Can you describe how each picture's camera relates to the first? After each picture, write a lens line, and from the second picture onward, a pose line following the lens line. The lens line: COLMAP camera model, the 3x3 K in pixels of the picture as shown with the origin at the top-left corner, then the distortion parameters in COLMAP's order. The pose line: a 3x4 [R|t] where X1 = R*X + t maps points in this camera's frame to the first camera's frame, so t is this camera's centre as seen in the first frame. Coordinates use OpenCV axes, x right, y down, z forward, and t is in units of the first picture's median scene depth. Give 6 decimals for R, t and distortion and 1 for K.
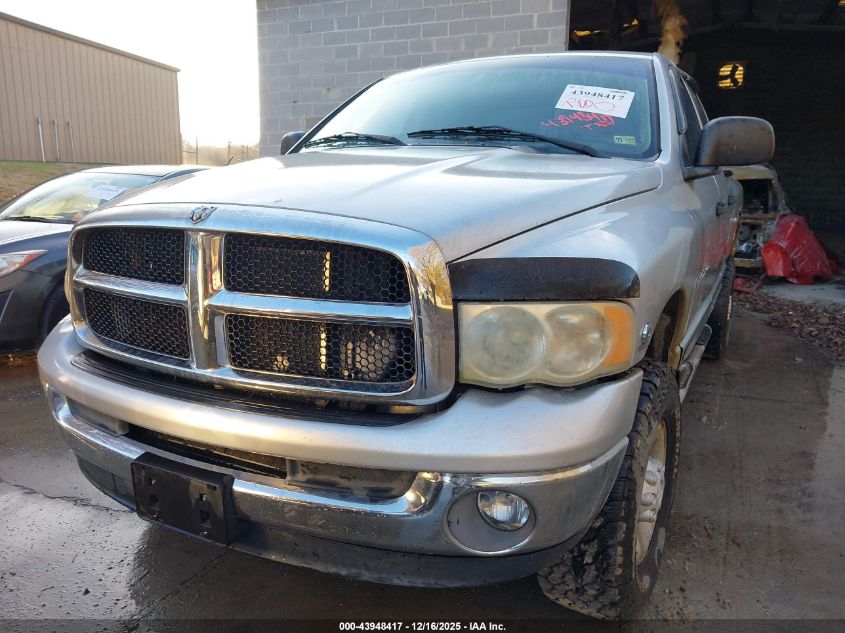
lens RADIAL K [[687.4, 0, 422.5], [0, 687.4, 316.5], [0, 0, 1]] dist [0.008921, 0.001236]
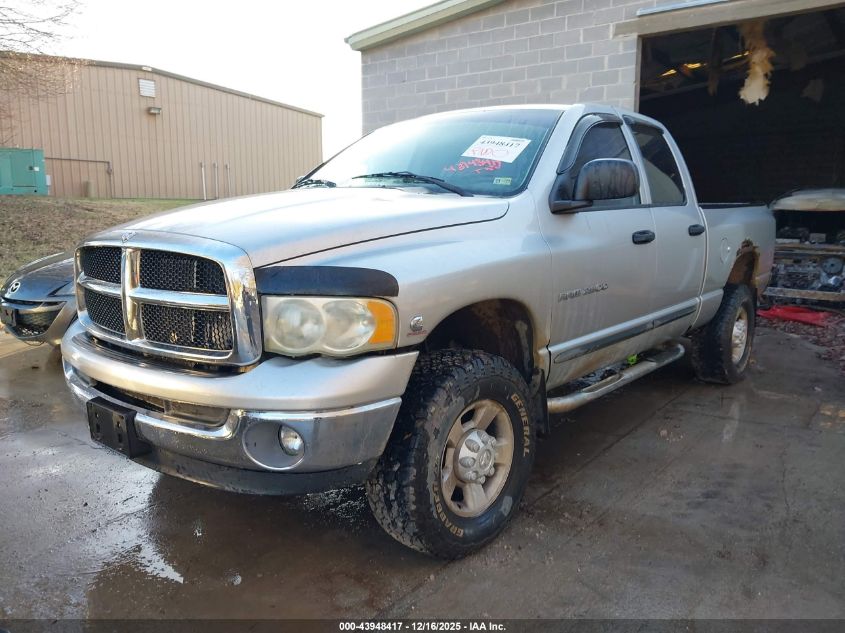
lens RADIAL K [[687.4, 0, 422.5], [0, 687.4, 316.5], [0, 0, 1]] dist [0.008921, 0.001236]
pose [[0.976663, 0.025869, -0.213213, 0.615474], [-0.035943, 0.998406, -0.043508, 0.066772], [0.211748, 0.050156, 0.976036, -0.322338]]
